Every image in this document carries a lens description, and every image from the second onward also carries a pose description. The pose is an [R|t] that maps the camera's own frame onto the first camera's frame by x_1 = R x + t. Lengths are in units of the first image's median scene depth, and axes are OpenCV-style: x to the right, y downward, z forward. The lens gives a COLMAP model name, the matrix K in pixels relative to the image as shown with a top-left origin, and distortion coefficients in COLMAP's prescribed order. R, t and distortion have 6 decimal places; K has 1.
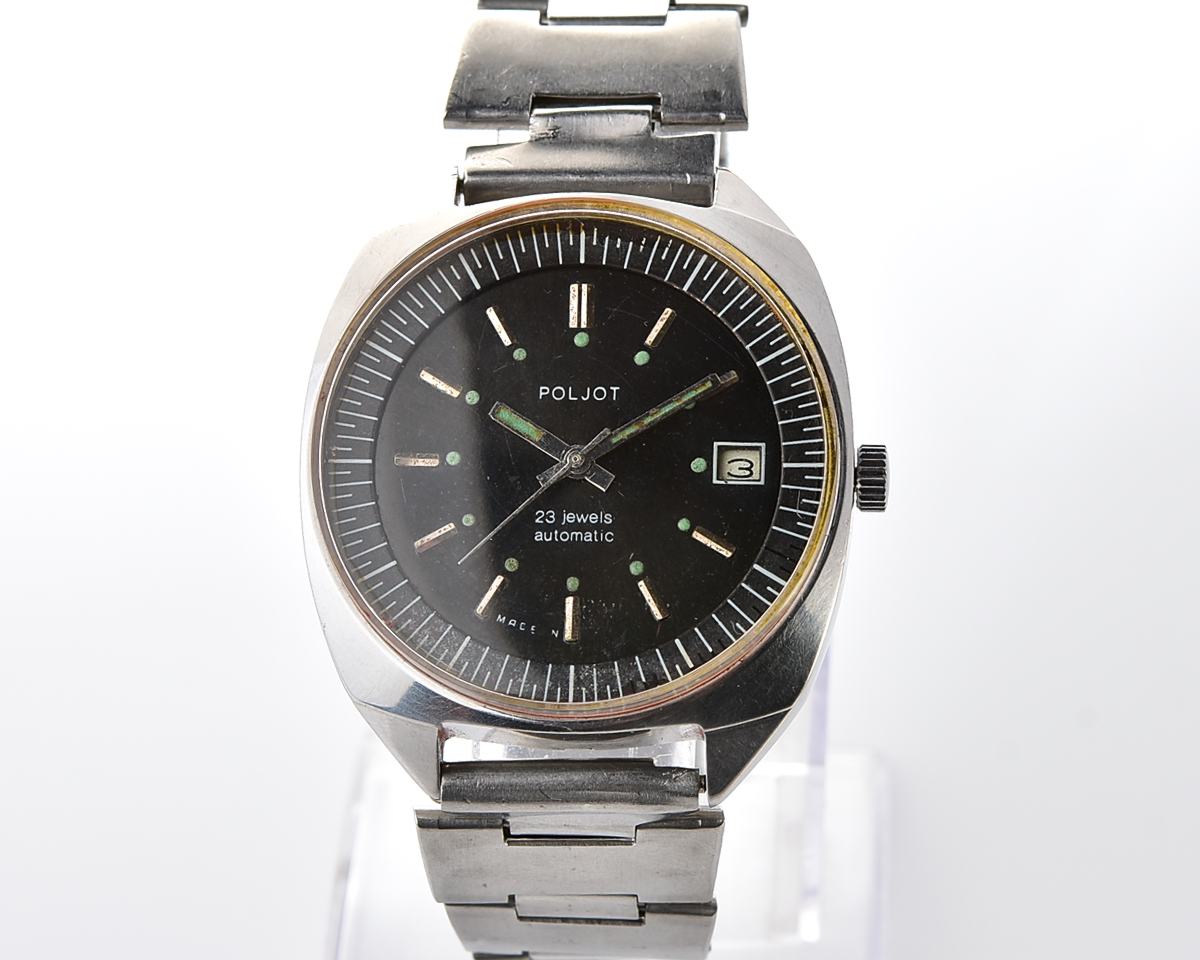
lens RADIAL K [[4714.2, 0, 600.0], [0, 4714.2, 480.0], [0, 0, 1]] dist [-1.166957, 0.164680]
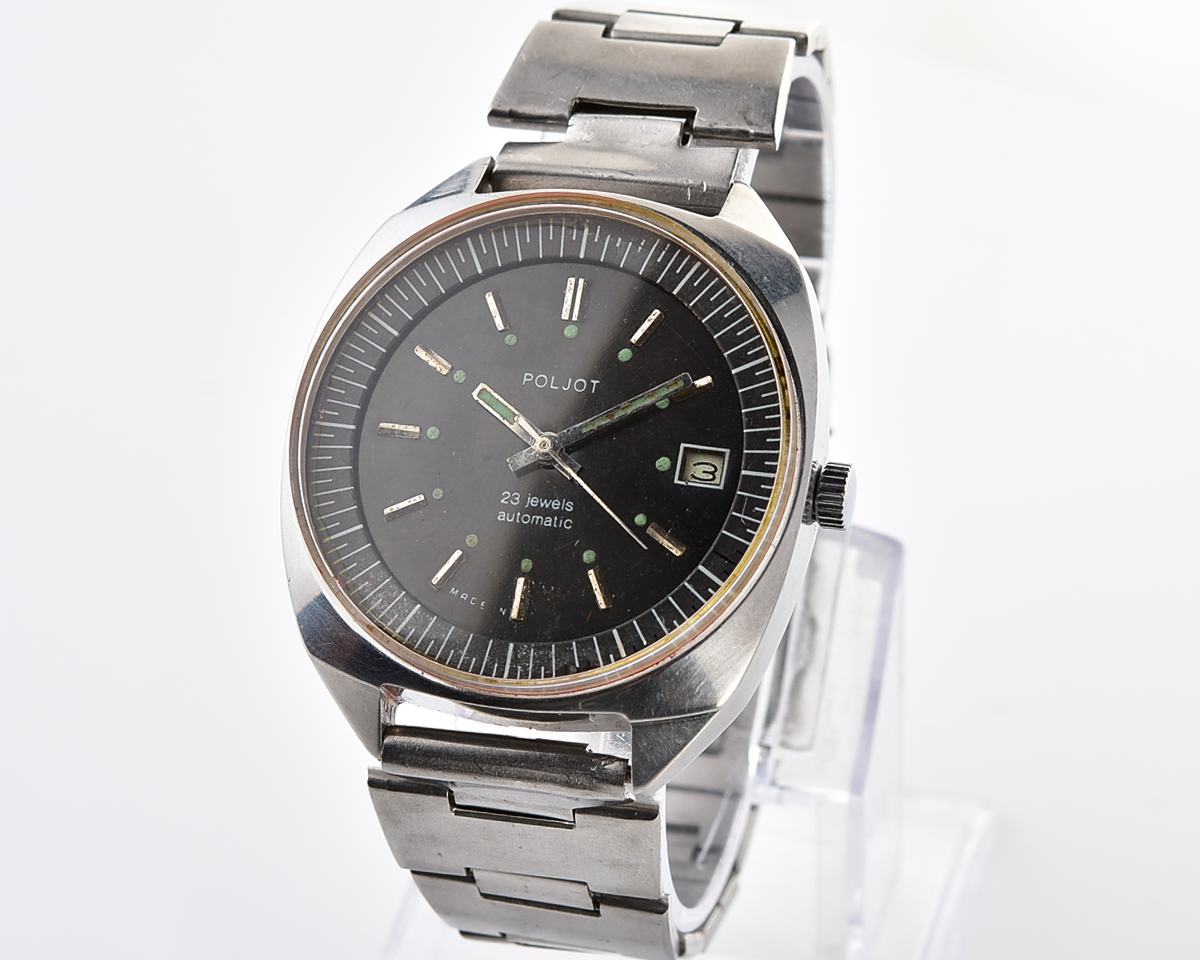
lens RADIAL K [[4714.2, 0, 600.0], [0, 4714.2, 480.0], [0, 0, 1]] dist [-1.166957, 0.164680]
pose [[0.979526, 0.106145, -0.171064, 0.182601], [-0.110171, 0.993811, -0.014185, 0.016293], [0.168500, 0.032741, 0.985158, -0.008547]]
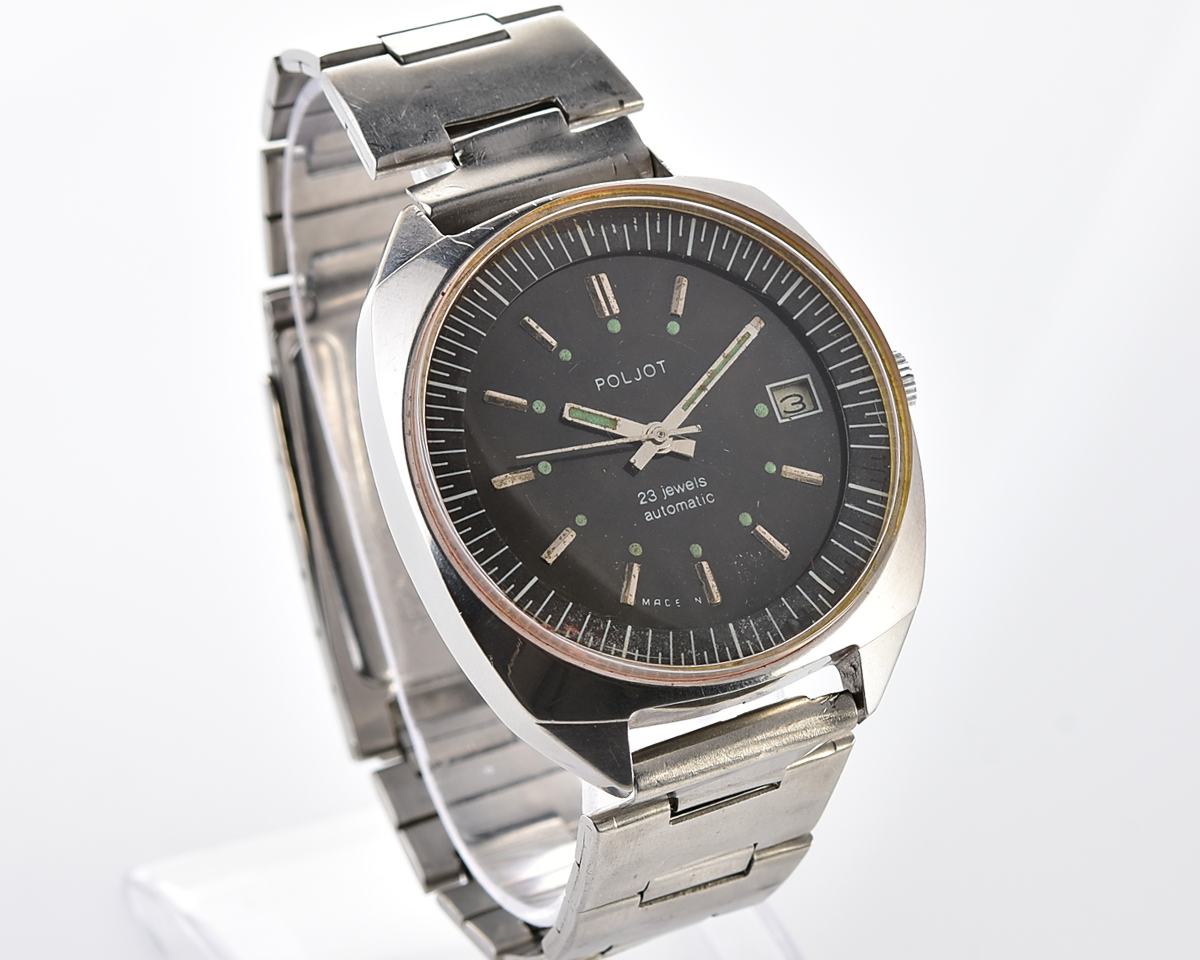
lens RADIAL K [[4714.2, 0, 600.0], [0, 4714.2, 480.0], [0, 0, 1]] dist [-1.166957, 0.164680]
pose [[0.874342, -0.262647, 0.408097, -0.437888], [0.280673, 0.959665, 0.016294, -0.015305], [-0.395916, 0.100296, 0.912793, 0.067497]]
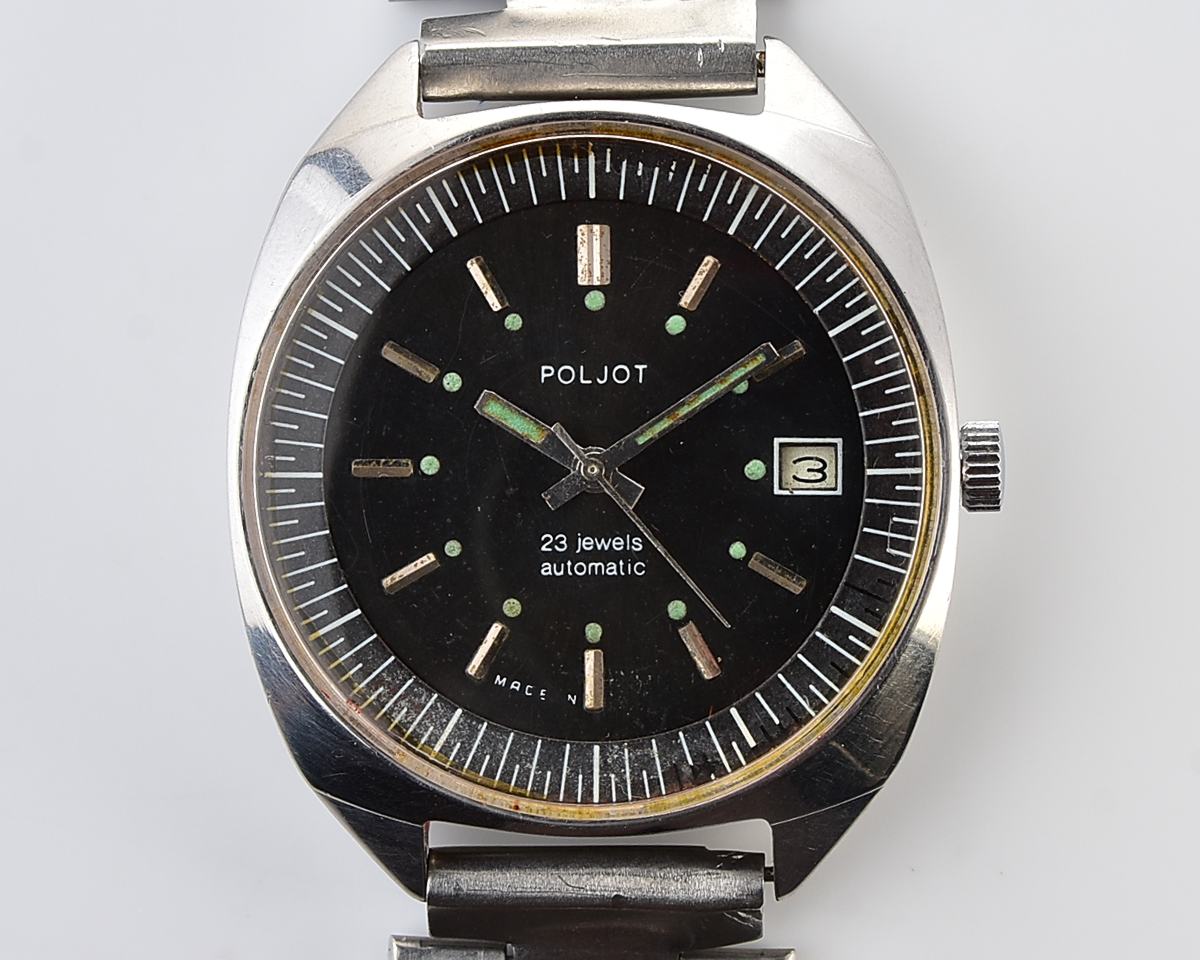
lens RADIAL K [[4714.2, 0, 600.0], [0, 4714.2, 480.0], [0, 0, 1]] dist [-1.166957, 0.164680]
pose [[0.999395, -0.030657, 0.016443, -0.016390], [0.025917, 0.971420, 0.235948, -0.180577], [-0.023207, -0.235379, 0.971626, 0.265445]]
